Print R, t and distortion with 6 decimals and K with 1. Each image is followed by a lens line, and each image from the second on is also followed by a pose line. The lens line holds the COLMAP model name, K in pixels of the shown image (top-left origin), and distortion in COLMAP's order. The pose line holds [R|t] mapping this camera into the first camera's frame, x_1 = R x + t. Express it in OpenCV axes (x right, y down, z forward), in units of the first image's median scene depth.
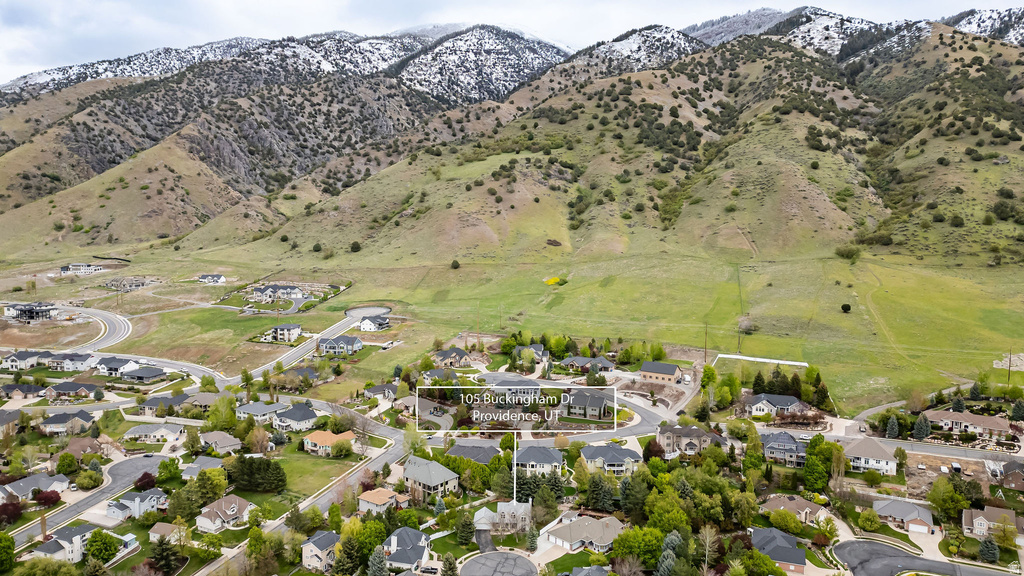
lens RADIAL K [[738.9, 0, 501.3], [0, 738.9, 288.4], [0, 0, 1]] dist [0.066260, -0.062095]
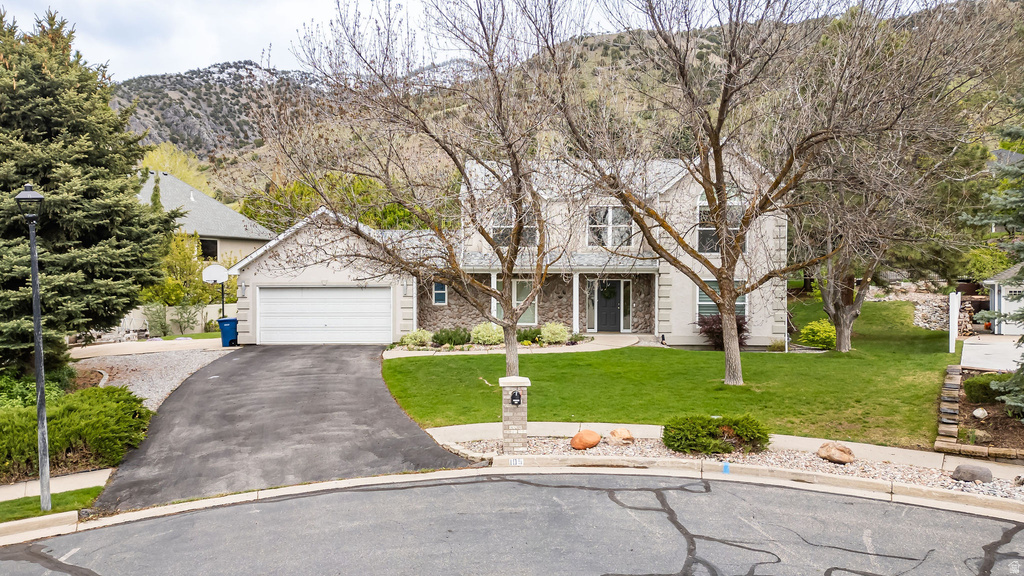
lens RADIAL K [[738.9, 0, 488.5], [0, 738.9, 296.3], [0, 0, 1]] dist [0.066260, -0.062095]
pose [[0.999882, -0.013972, 0.006370, -0.000513], [0.014558, 0.994496, -0.103759, 0.100303], [-0.004885, 0.103839, 0.994582, 0.275464]]
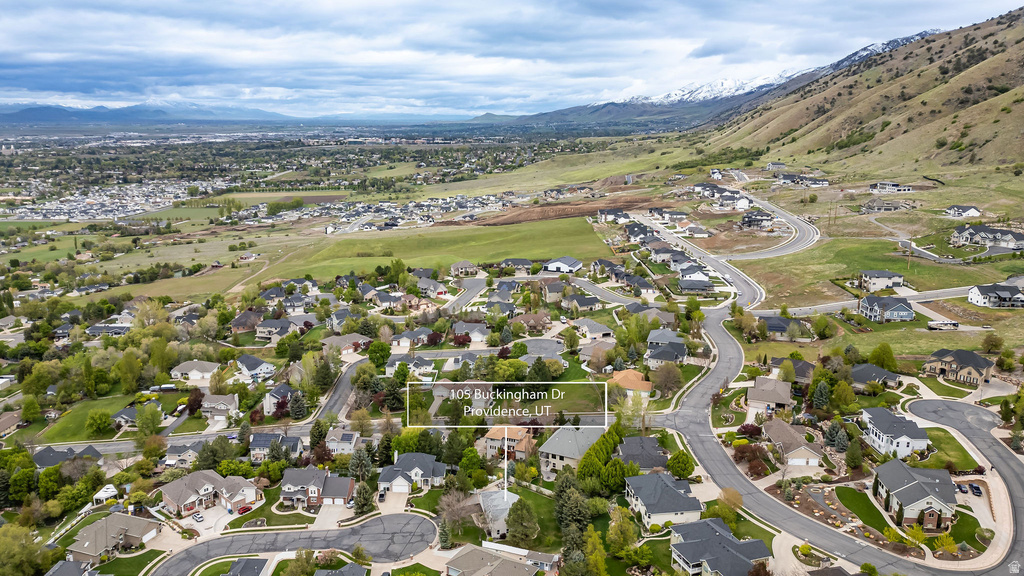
lens RADIAL K [[738.9, 0, 495.5], [0, 738.9, 287.6], [0, 0, 1]] dist [0.066260, -0.062095]
pose [[0.236849, 0.208254, -0.948964, 0.219996], [-0.107808, 0.976358, 0.187358, -0.023122], [0.965547, 0.057931, 0.253700, 0.239914]]
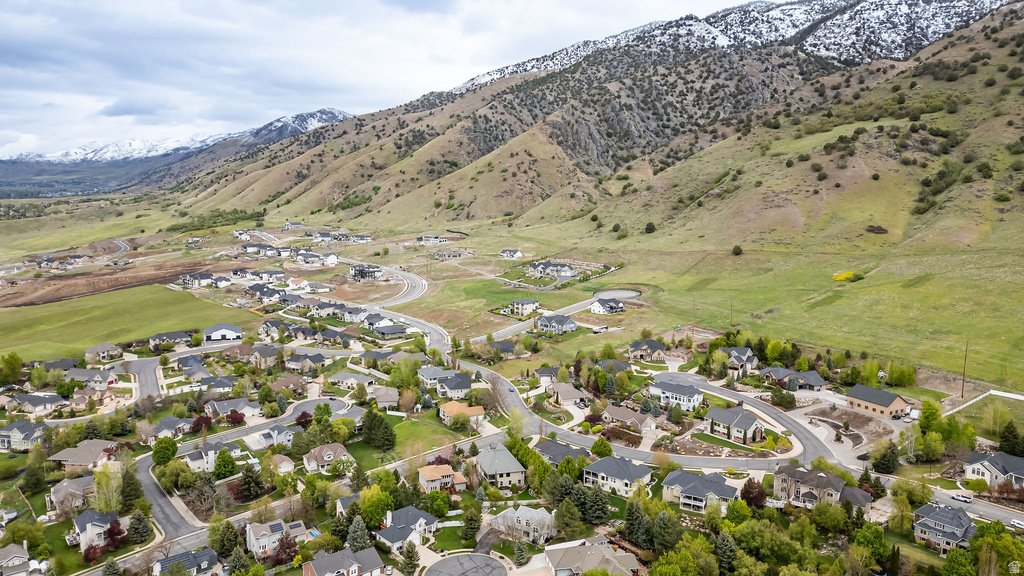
lens RADIAL K [[738.9, 0, 492.1], [0, 738.9, 287.0], [0, 0, 1]] dist [0.066260, -0.062095]
pose [[0.836059, 0.074861, -0.543508, 0.137806], [-0.062842, 0.997194, 0.040682, -0.004793], [0.545028, 0.000143, 0.838418, 0.065880]]
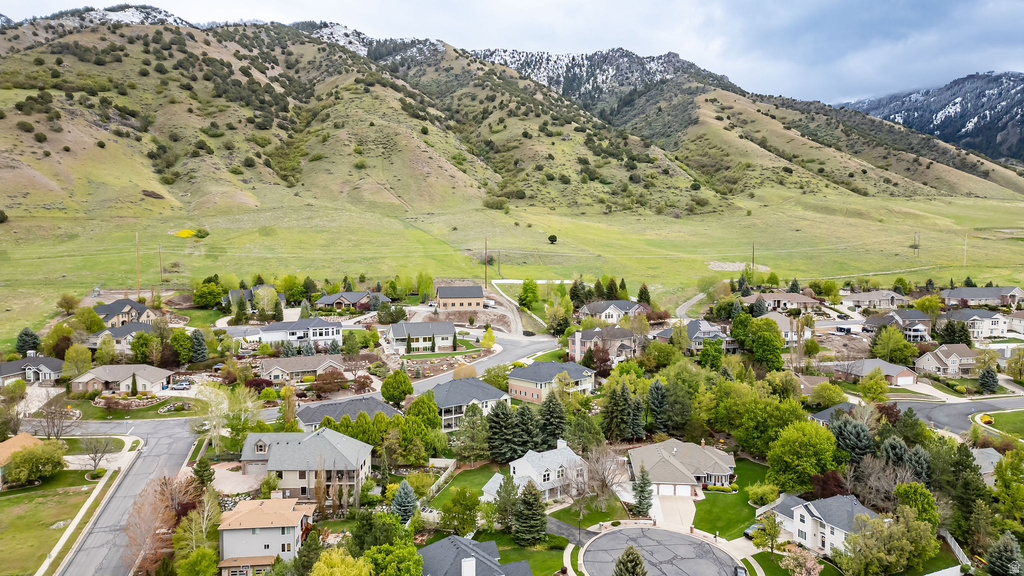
lens RADIAL K [[713.0, 0, 516.7], [0, 713.0, 292.0], [0, 0, 1]] dist [0.058760, -0.053140]
pose [[0.754858, -0.060347, 0.653107, -0.104014], [0.082558, 0.996581, -0.003336, 0.053363], [-0.650672, 0.056438, 0.757259, 0.189313]]
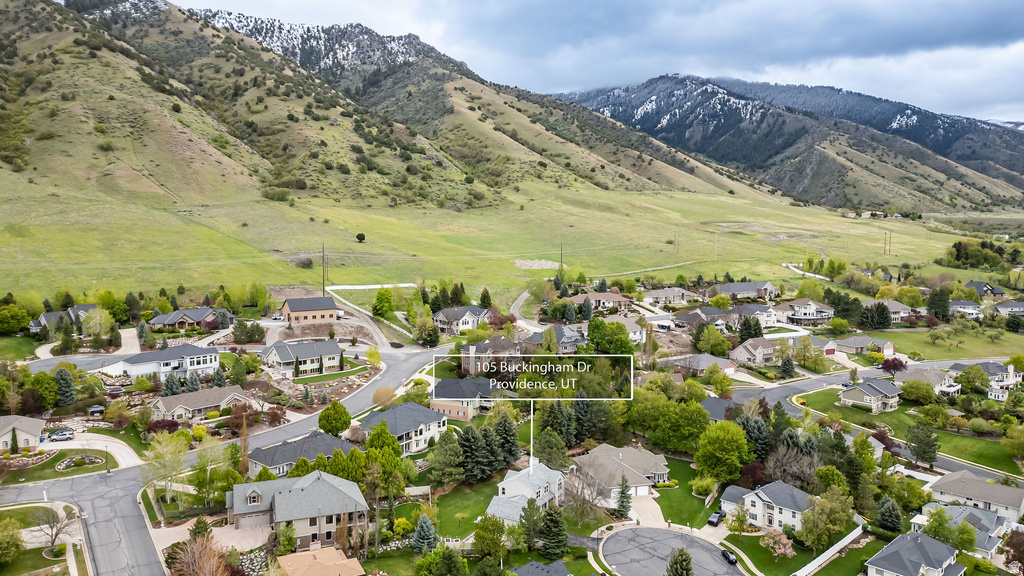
lens RADIAL K [[738.9, 0, 499.4], [0, 738.9, 279.7], [0, 0, 1]] dist [0.066260, -0.062095]
pose [[0.483098, -0.081828, 0.871734, -0.156445], [0.098779, 0.994361, 0.038598, 0.034265], [-0.869976, 0.067462, 0.488456, 0.222740]]
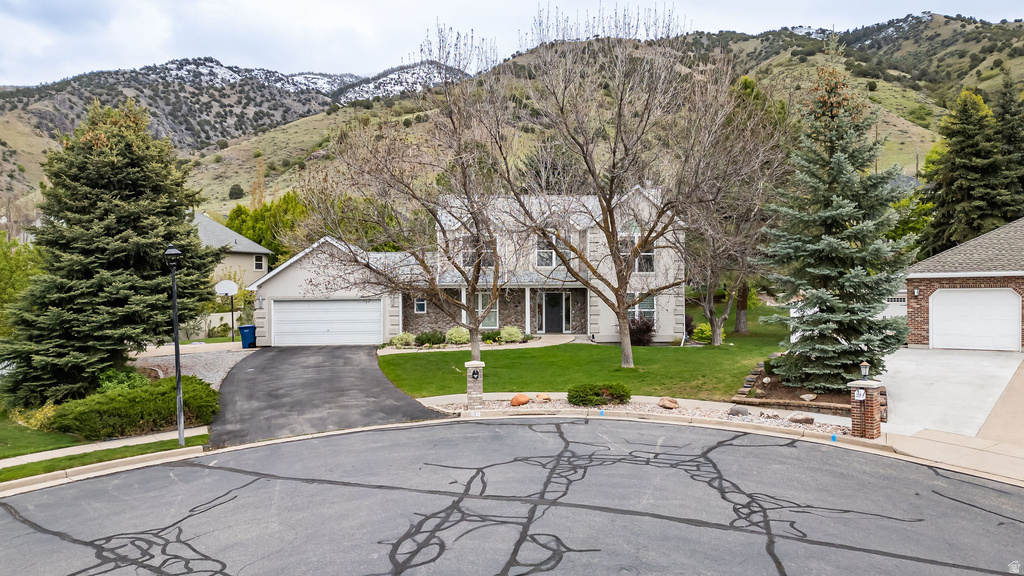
lens RADIAL K [[738.9, 0, 529.9], [0, 738.9, 313.1], [0, 0, 1]] dist [0.066260, -0.062095]
pose [[0.995014, -0.022710, 0.097112, -0.000397], [0.030972, 0.995948, -0.084430, 0.100929], [-0.094801, 0.087017, 0.991686, 0.266486]]
